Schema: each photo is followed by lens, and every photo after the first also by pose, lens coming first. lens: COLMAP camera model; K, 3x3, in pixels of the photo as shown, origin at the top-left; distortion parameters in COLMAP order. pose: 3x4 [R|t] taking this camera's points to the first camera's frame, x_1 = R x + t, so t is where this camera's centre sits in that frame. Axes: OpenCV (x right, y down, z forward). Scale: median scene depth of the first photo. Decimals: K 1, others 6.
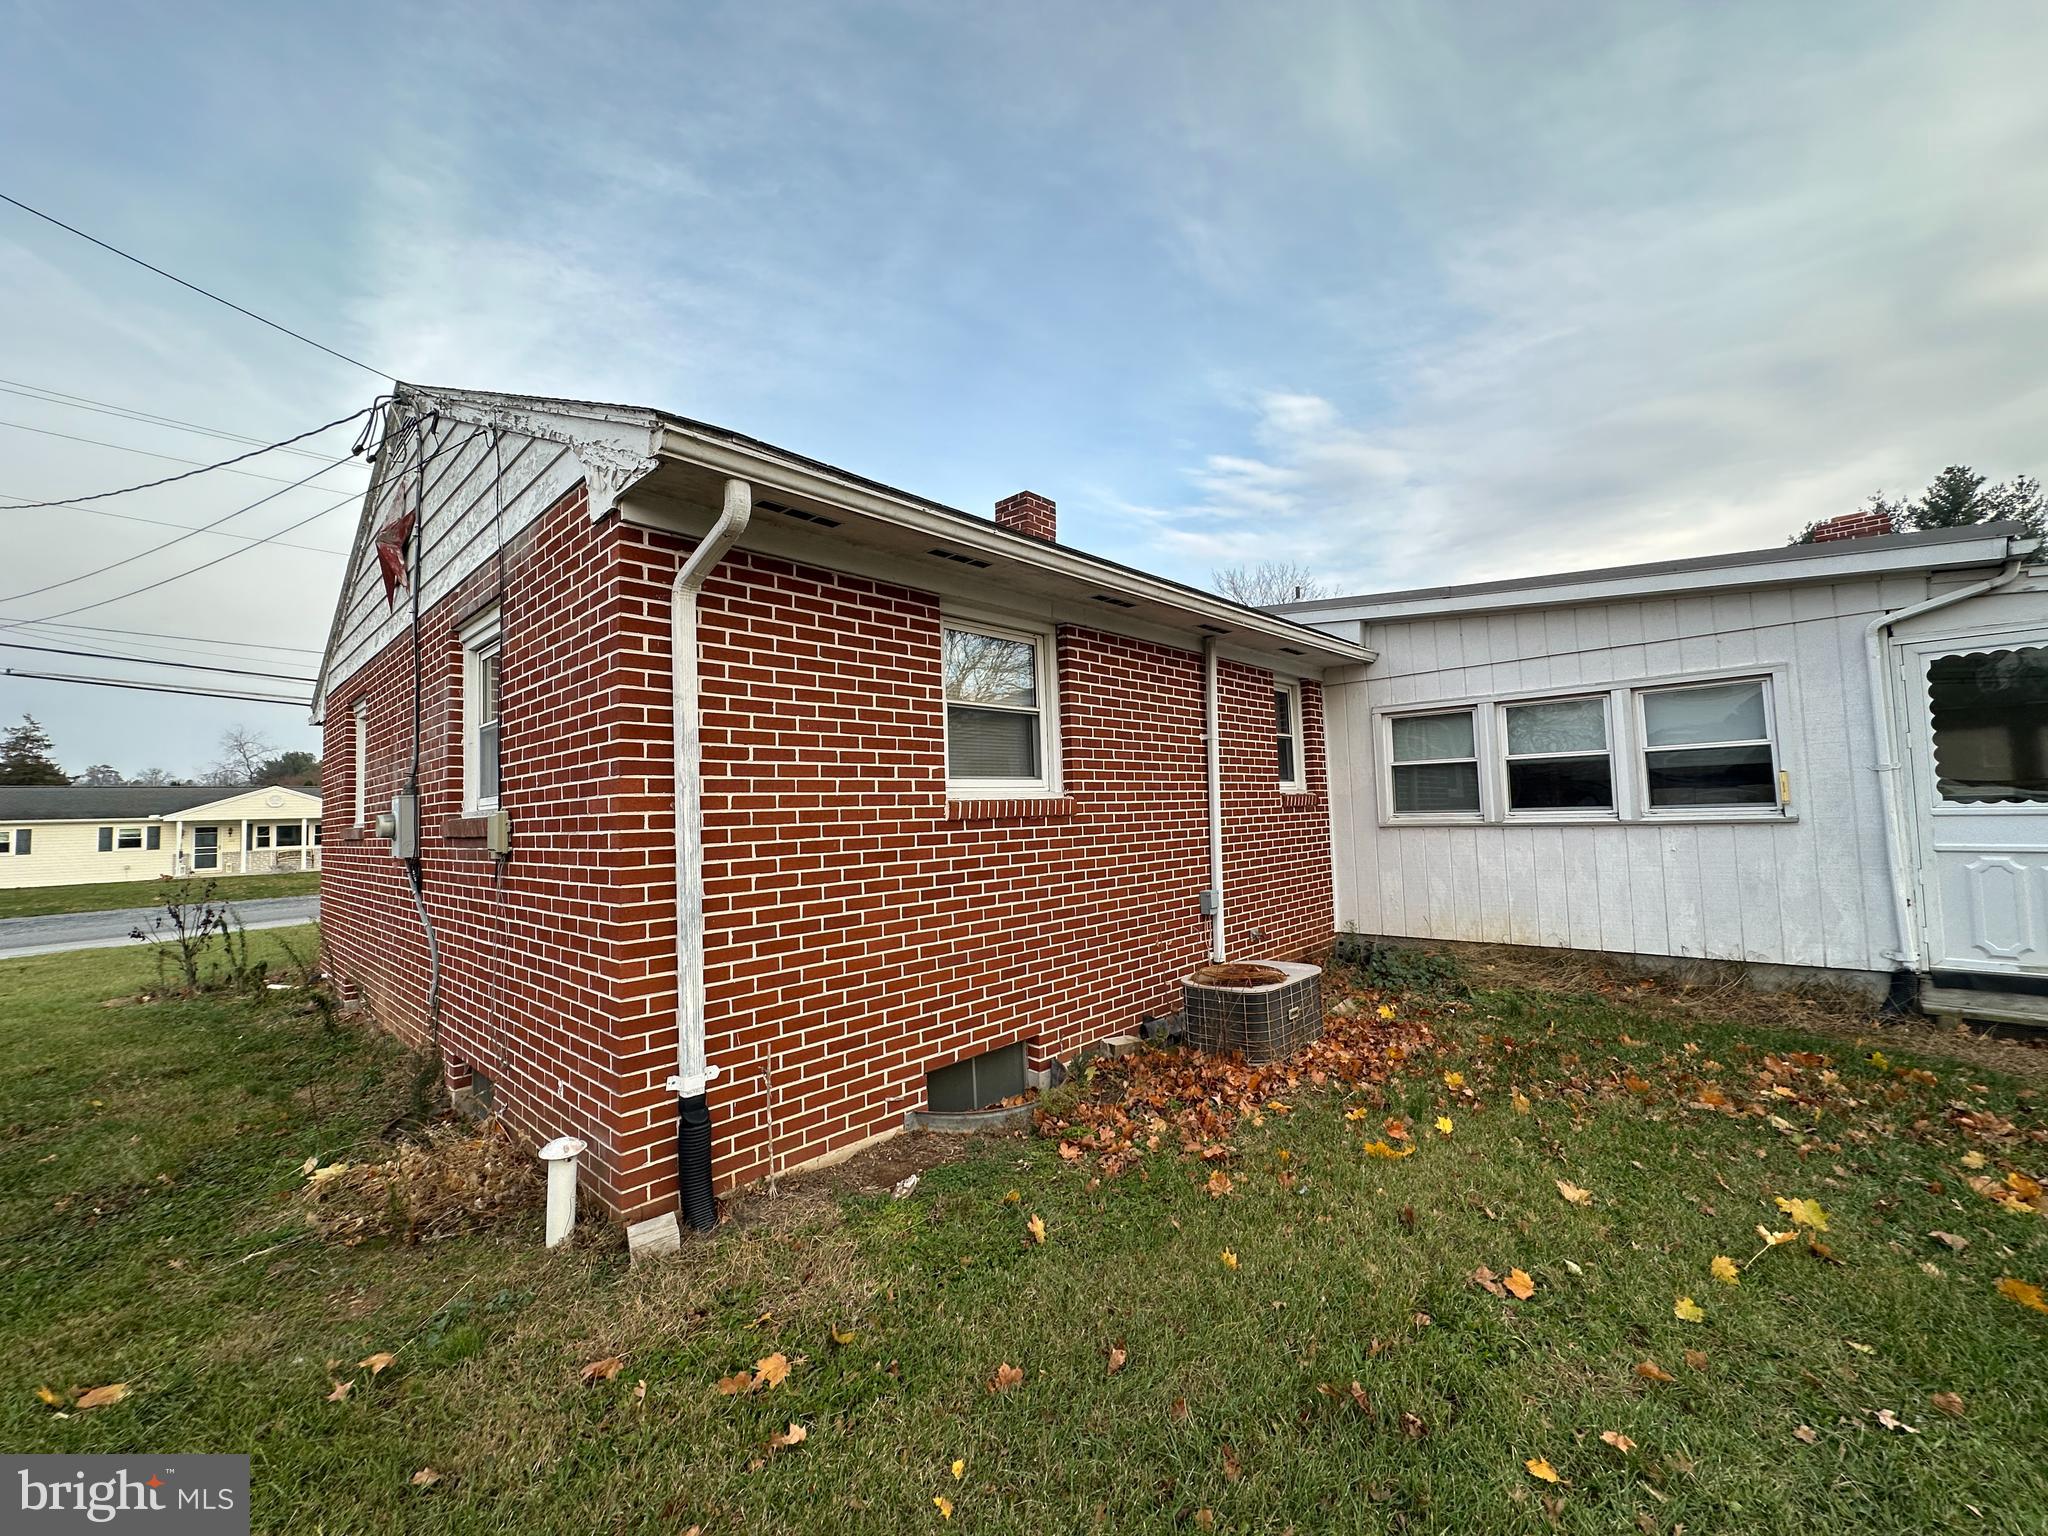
lens RADIAL K [[807.6, 0, 1024.3], [0, 807.6, 724.1], [0, 0, 1]] dist [-0.002870, 0.000823]
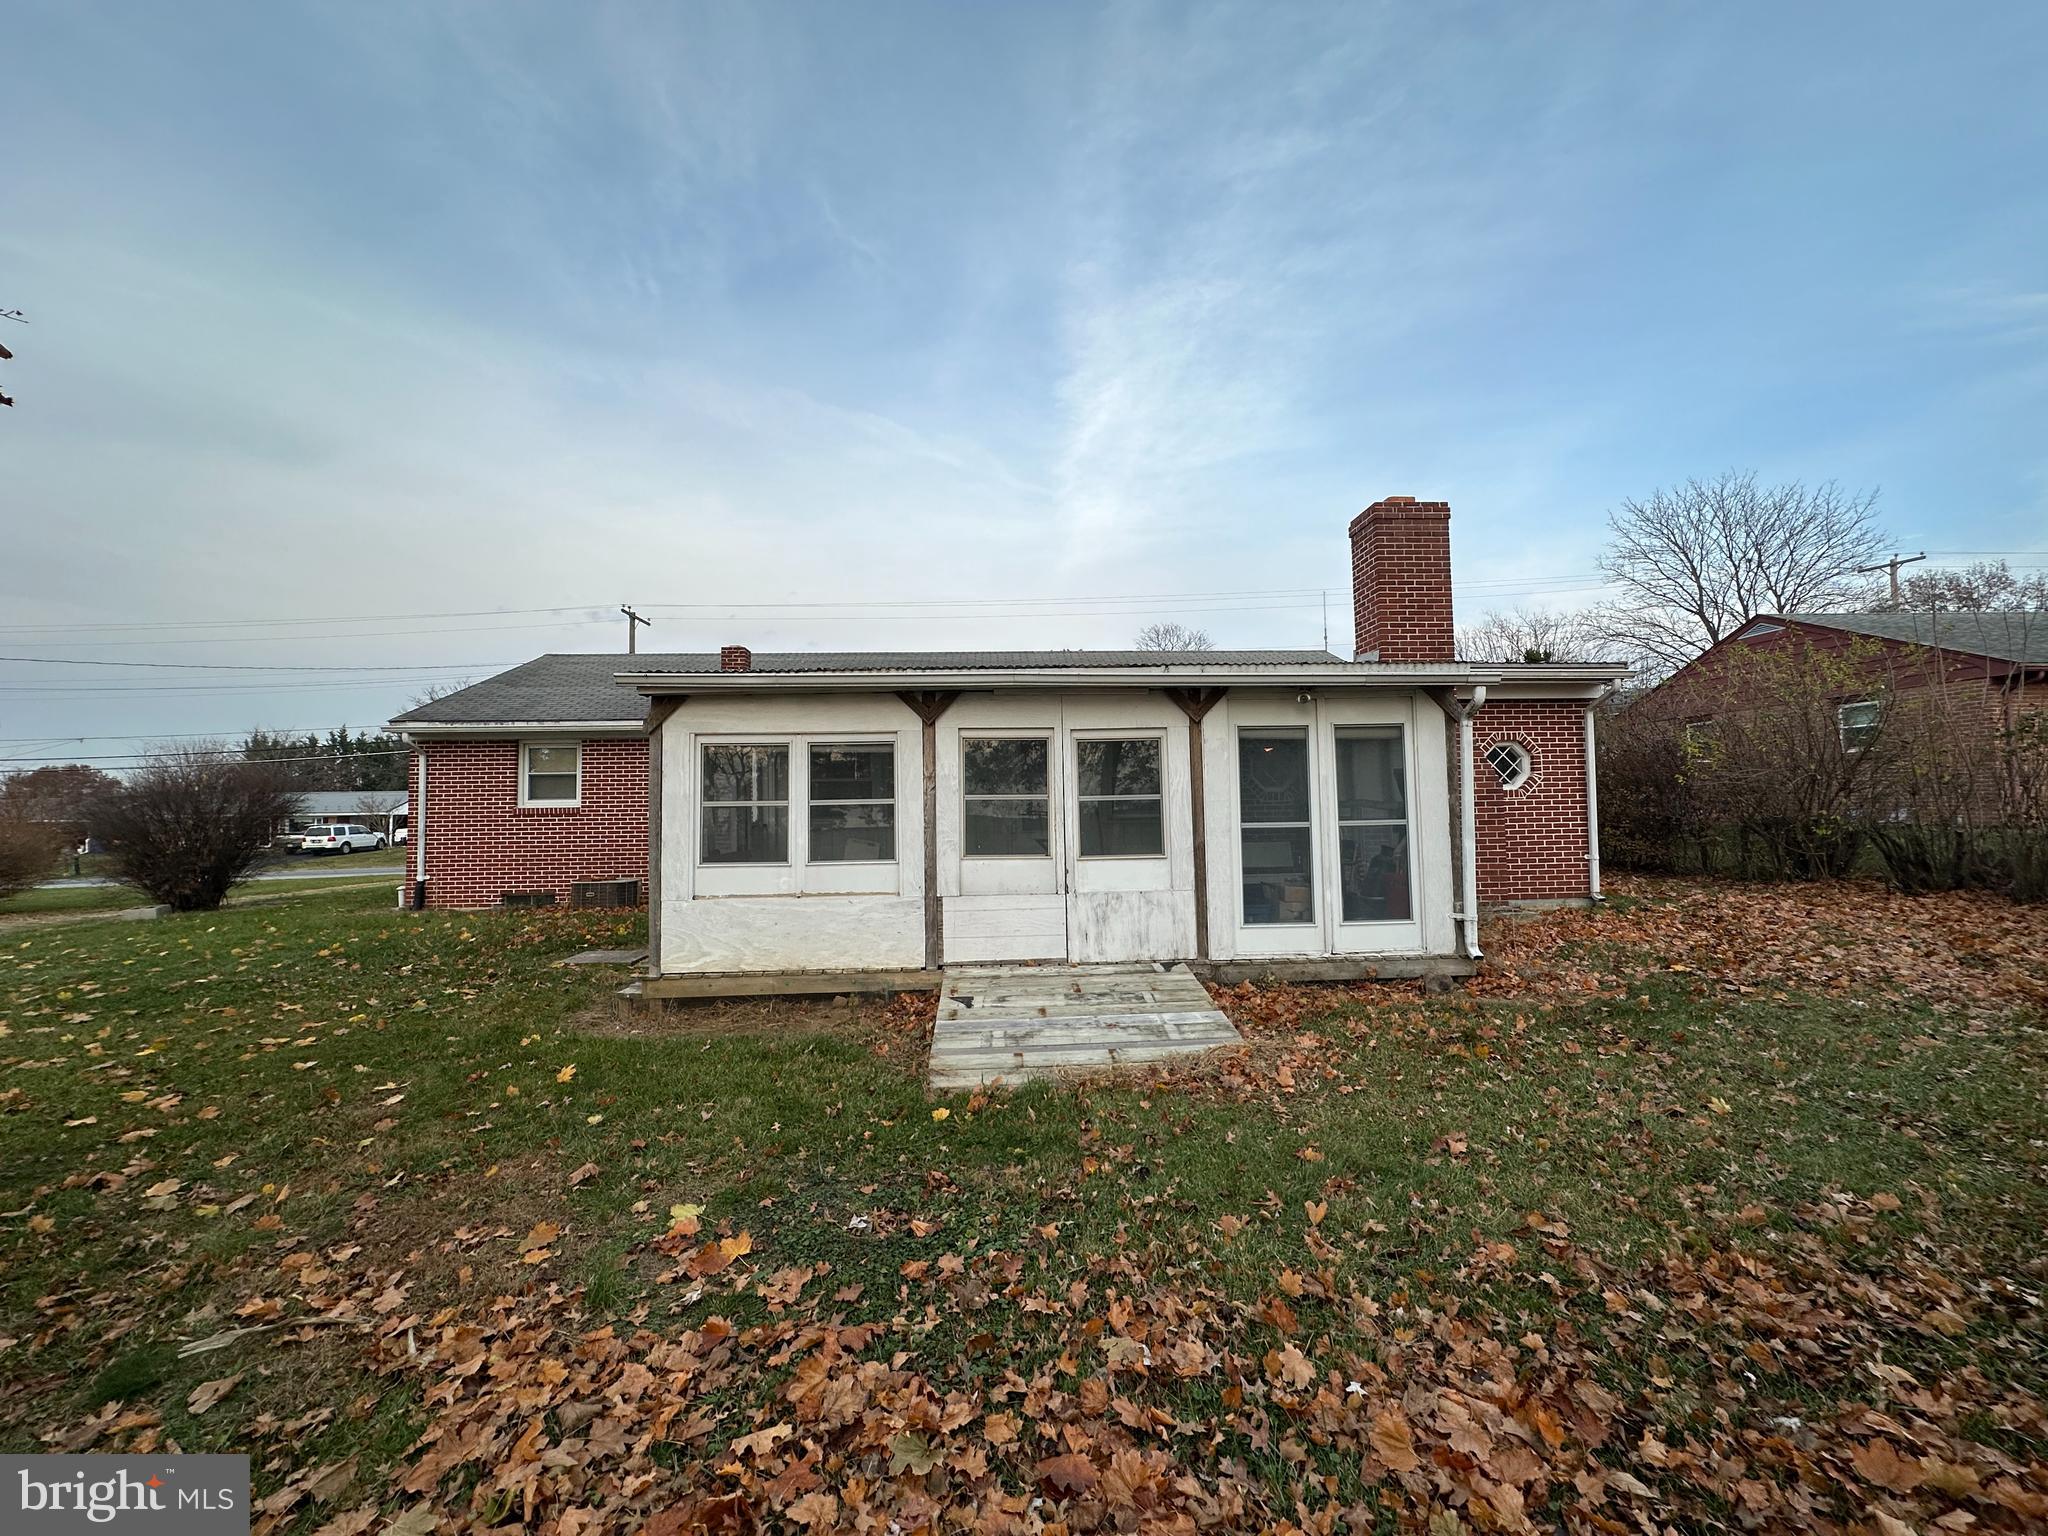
lens RADIAL K [[807.6, 0, 1024.4], [0, 807.6, 771.4], [0, 0, 1]] dist [-0.002870, 0.000823]
pose [[0.721140, -0.005405, -0.692768, 2.101560], [0.066493, 0.995893, 0.061446, -0.064230], [0.689591, -0.090375, 0.718538, 0.101505]]
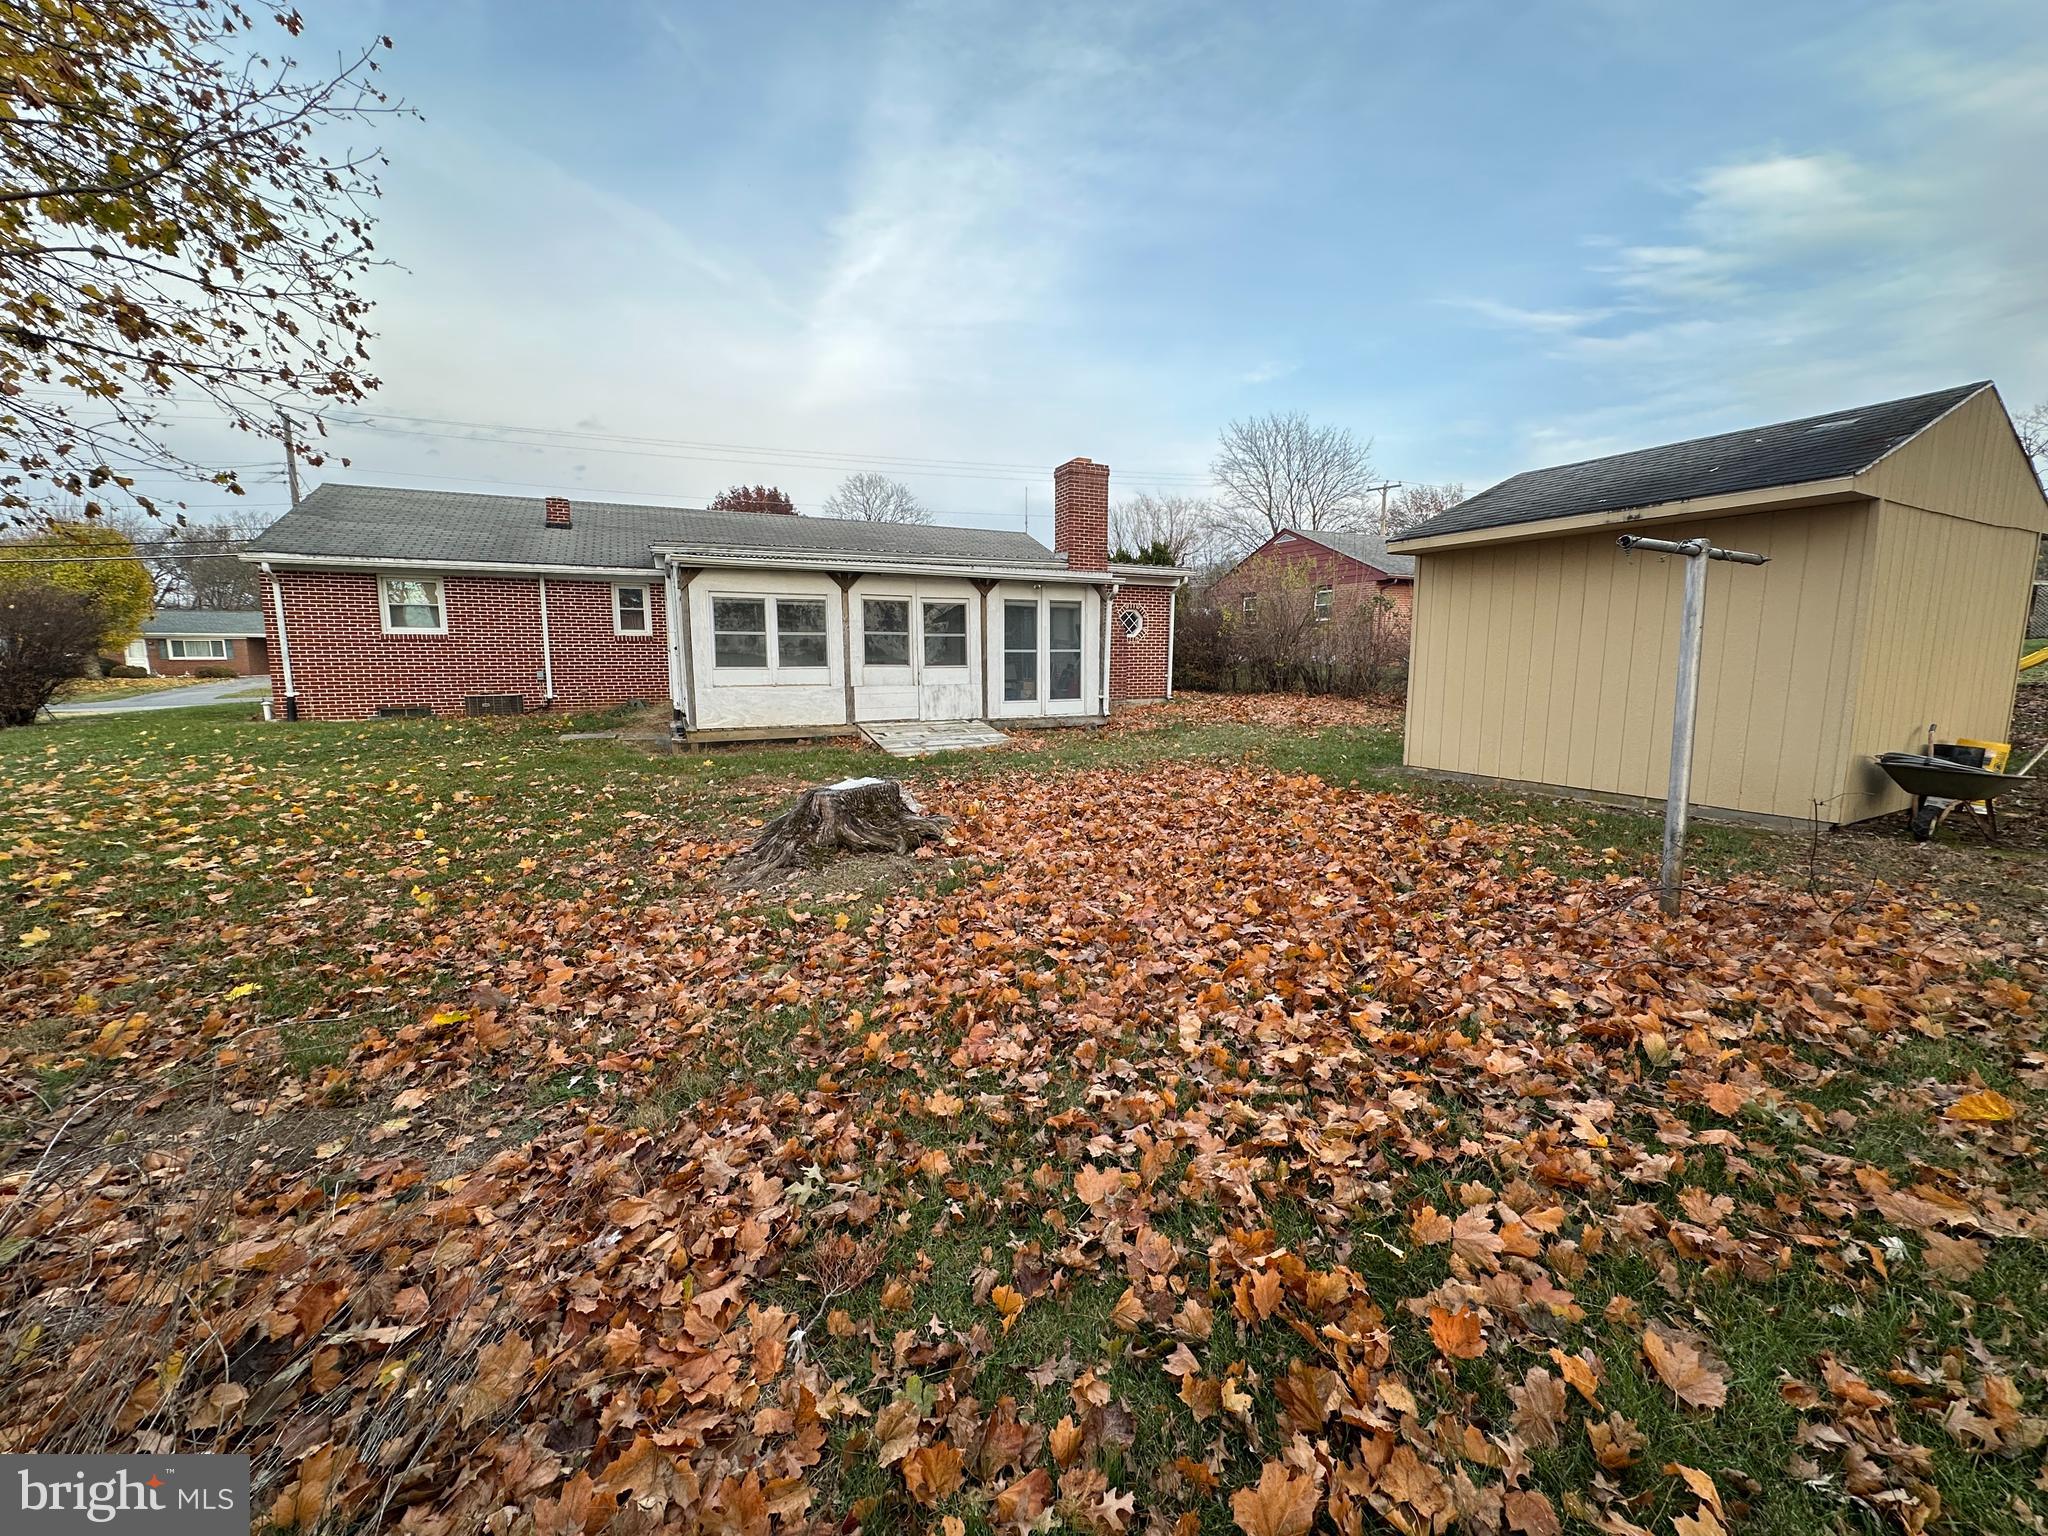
lens RADIAL K [[807.6, 0, 1026.4], [0, 807.6, 763.7], [0, 0, 1]] dist [-0.002870, 0.000823]
pose [[0.930002, 0.089747, -0.356429, 2.363556], [0.004350, 0.966976, 0.254830, -0.149337], [0.367528, -0.238543, 0.898900, -0.773040]]
